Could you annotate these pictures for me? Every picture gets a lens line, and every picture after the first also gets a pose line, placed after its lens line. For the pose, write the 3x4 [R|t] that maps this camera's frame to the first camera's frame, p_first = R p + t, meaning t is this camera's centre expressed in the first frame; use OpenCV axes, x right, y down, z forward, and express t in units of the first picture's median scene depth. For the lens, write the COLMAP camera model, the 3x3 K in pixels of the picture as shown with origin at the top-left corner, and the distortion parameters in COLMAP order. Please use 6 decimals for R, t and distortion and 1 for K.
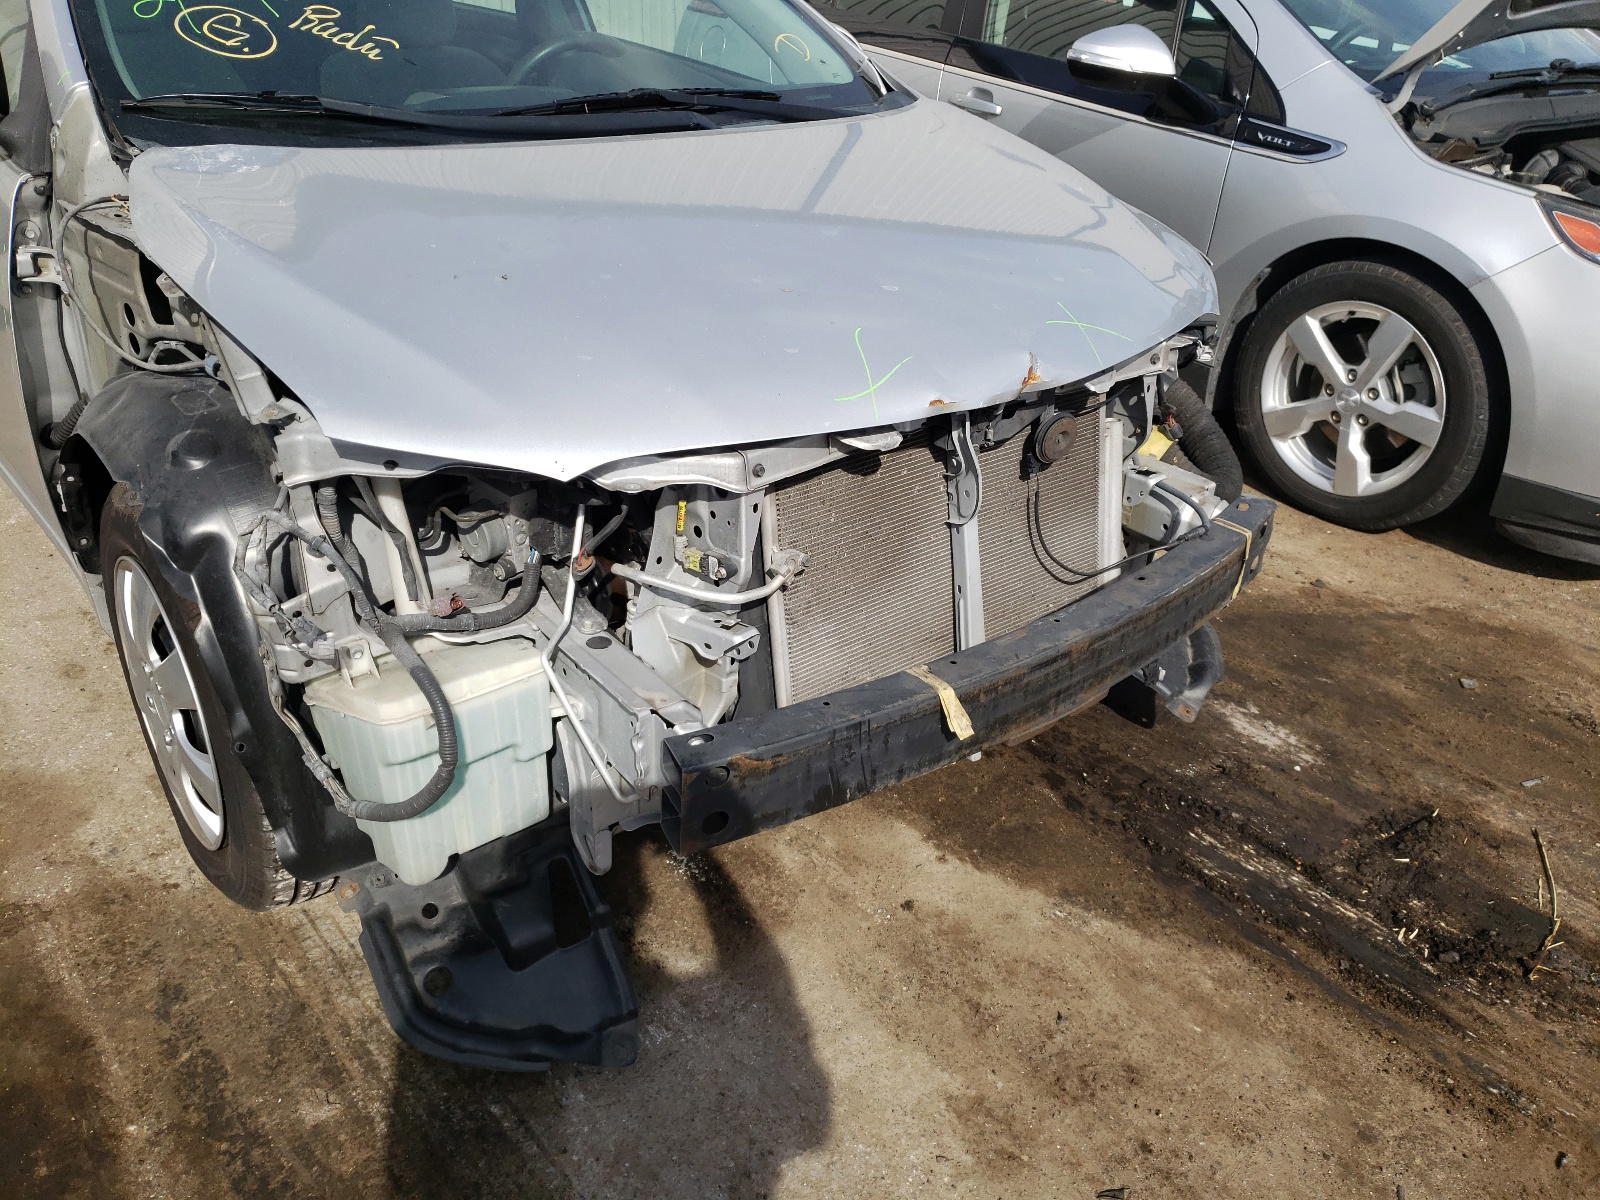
lens RADIAL K [[1337.1, 0, 800.0], [0, 1337.1, 600.0], [0, 0, 1]] dist [0.017981, 0.005197]
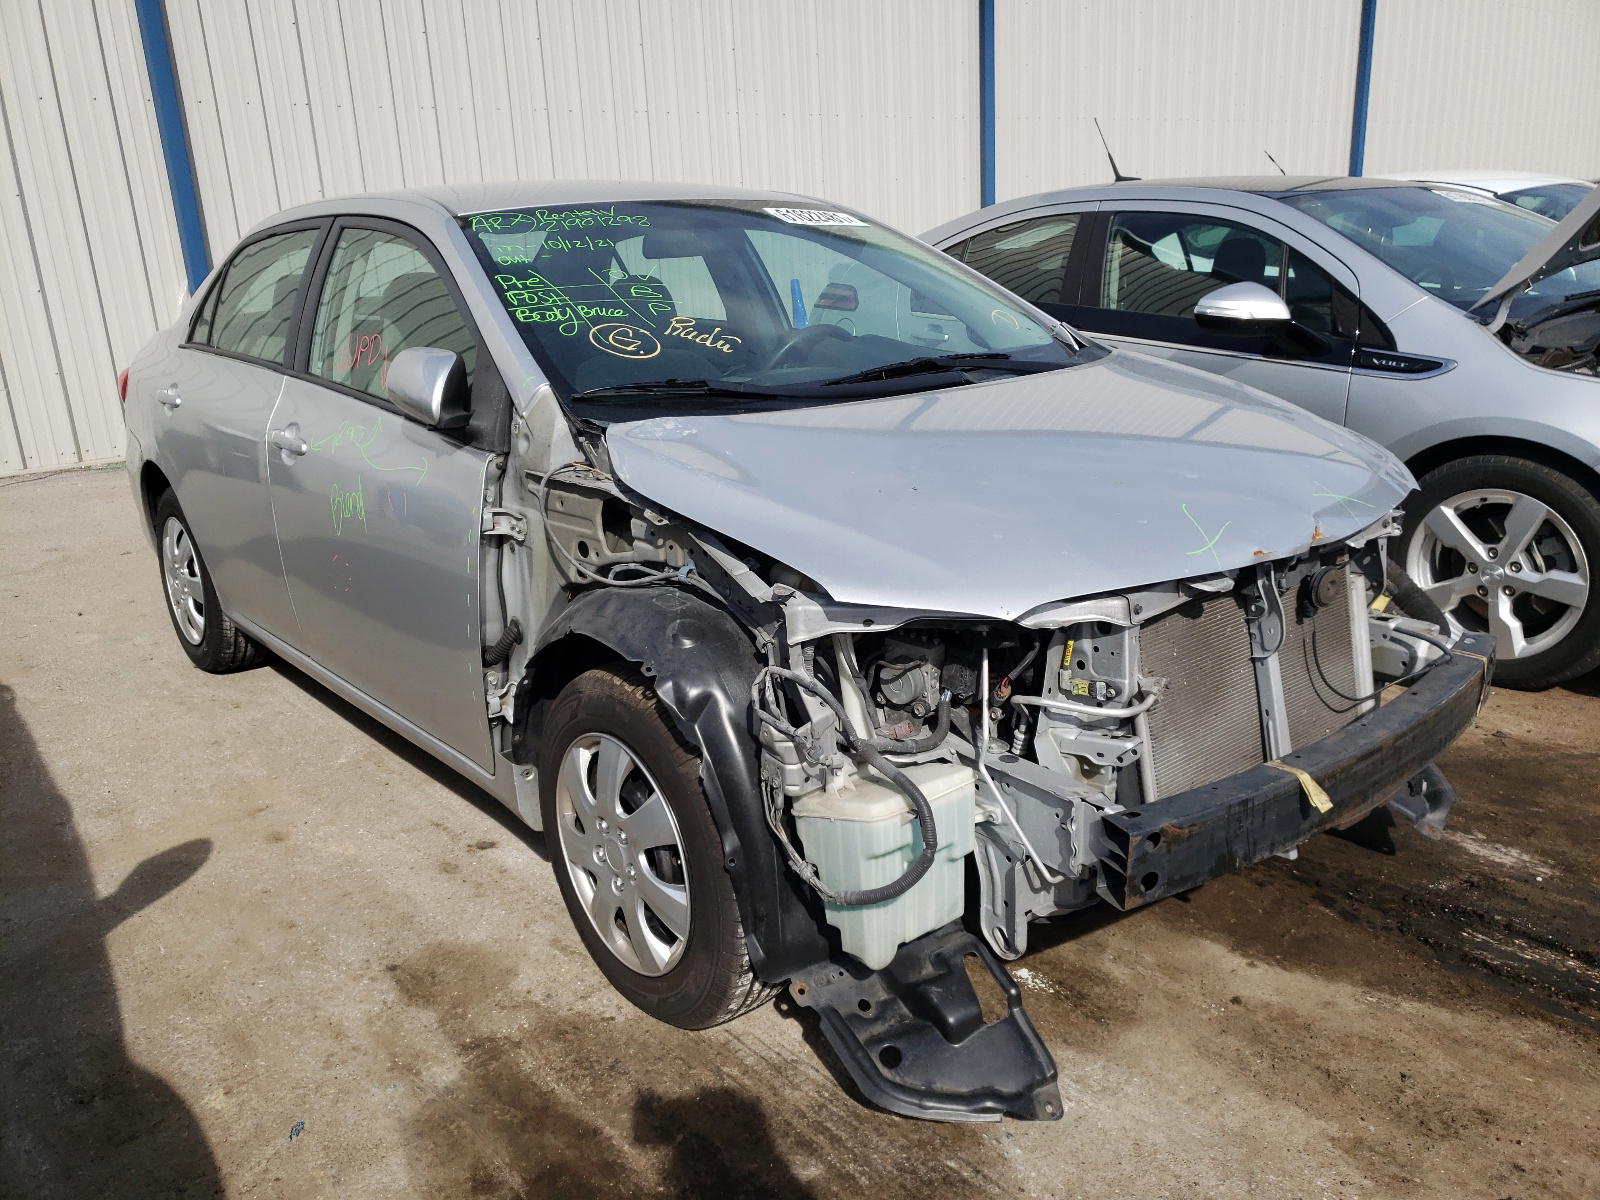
lens RADIAL K [[1303.6, 0, 800.0], [0, 1303.6, 600.0], [0, 0, 1]] dist [0.002019, 0.017683]
pose [[0.995997, -0.075974, -0.047089, -0.221095], [0.065343, 0.978350, -0.196370, 0.089915], [0.060989, 0.192507, 0.979398, -0.194878]]
